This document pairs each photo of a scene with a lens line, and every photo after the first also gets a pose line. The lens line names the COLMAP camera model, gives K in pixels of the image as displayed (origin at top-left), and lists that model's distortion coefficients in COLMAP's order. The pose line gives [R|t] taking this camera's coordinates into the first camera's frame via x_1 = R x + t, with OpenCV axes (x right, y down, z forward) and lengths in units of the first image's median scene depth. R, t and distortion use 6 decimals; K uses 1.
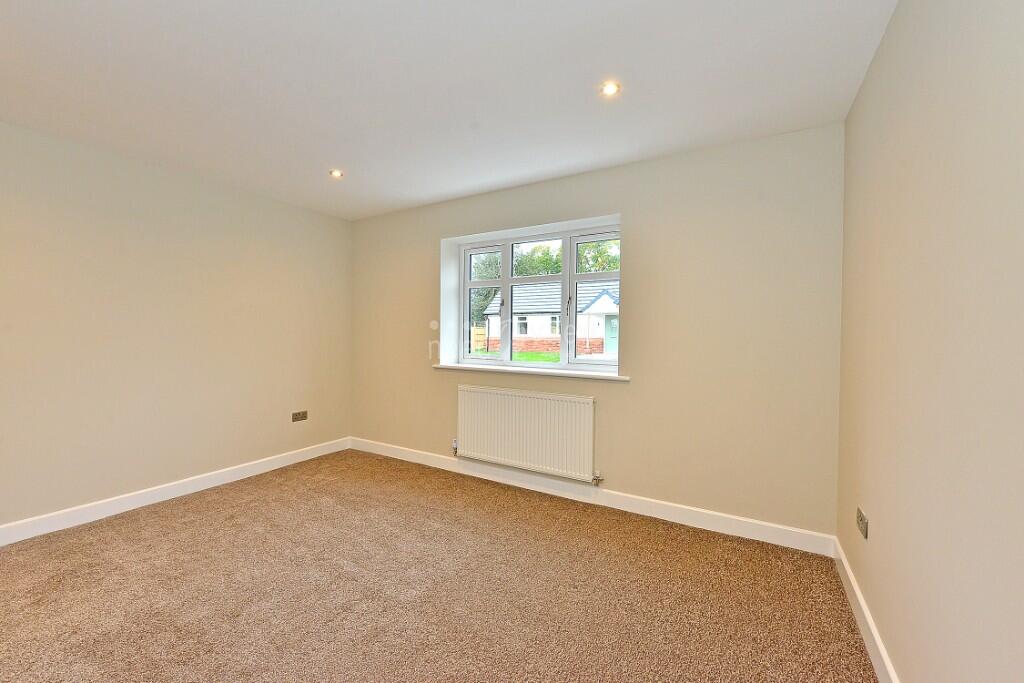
lens RADIAL K [[403.1, 0, 512.0], [0, 403.1, 341.5], [0, 0, 1]] dist [-0.001780, -0.000365]
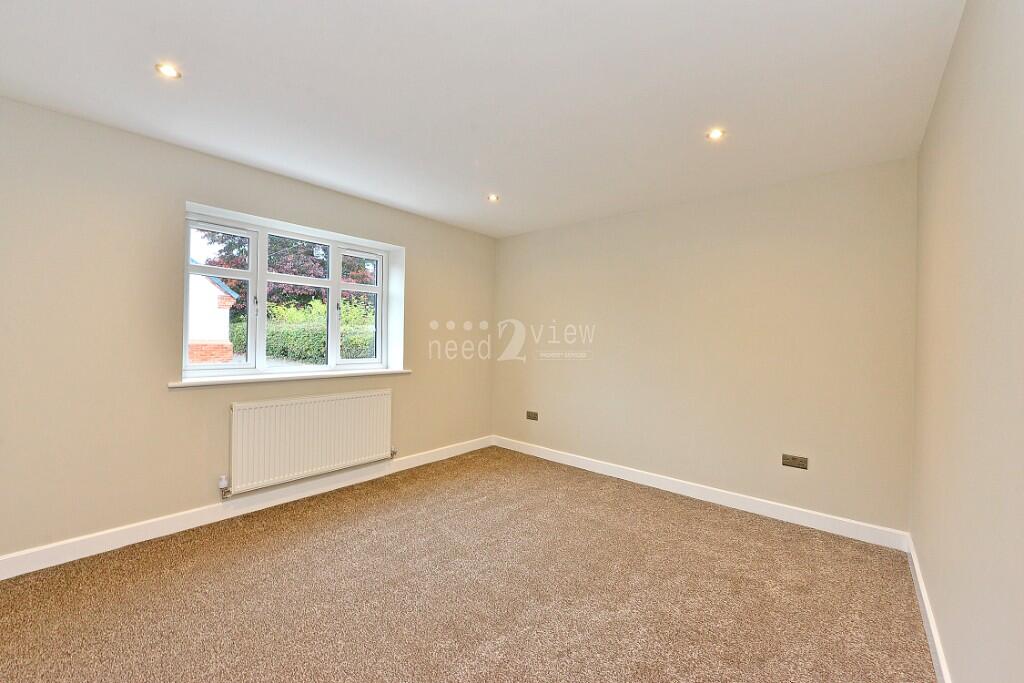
lens RADIAL K [[403.1, 0, 512.0], [0, 403.1, 341.5], [0, 0, 1]] dist [-0.001780, -0.000365]
pose [[0.171727, -0.014624, 0.985036, -0.936139], [-0.002555, 0.999880, 0.015289, -0.028722], [-0.985141, -0.005142, 0.171669, 0.399452]]
